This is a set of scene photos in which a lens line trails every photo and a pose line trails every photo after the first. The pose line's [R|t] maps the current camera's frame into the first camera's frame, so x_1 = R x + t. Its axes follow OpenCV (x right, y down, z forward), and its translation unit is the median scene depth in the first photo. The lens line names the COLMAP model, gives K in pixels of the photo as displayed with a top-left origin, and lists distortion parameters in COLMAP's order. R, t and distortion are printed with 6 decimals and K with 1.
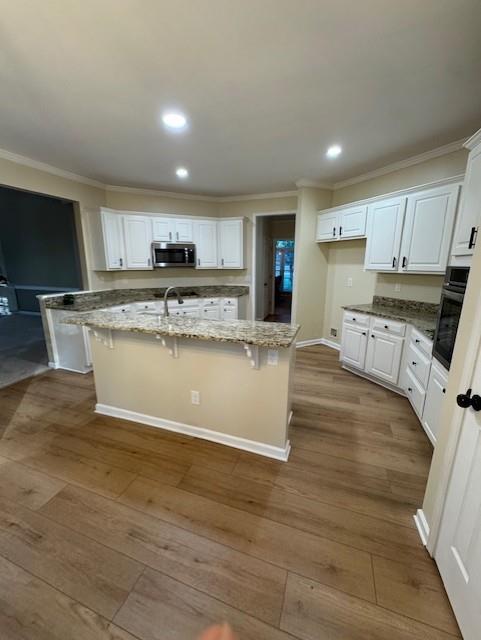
lens RADIAL K [[255.9, 0, 240.5], [0, 255.9, 320.0], [0, 0, 1]] dist [0.000858, -0.000092]
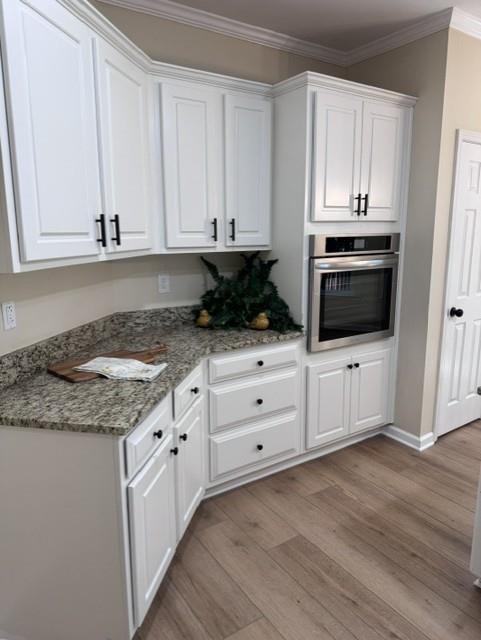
lens RADIAL K [[496.0, 0, 240.5], [0, 496.0, 320.0], [0, 0, 1]] dist [0.115276, -0.162996]
pose [[-0.834705, -0.112249, 0.539136, 0.120583], [0.116792, 0.920653, 0.372502, -0.392567], [-0.538170, 0.373896, -0.755364, 1.670435]]
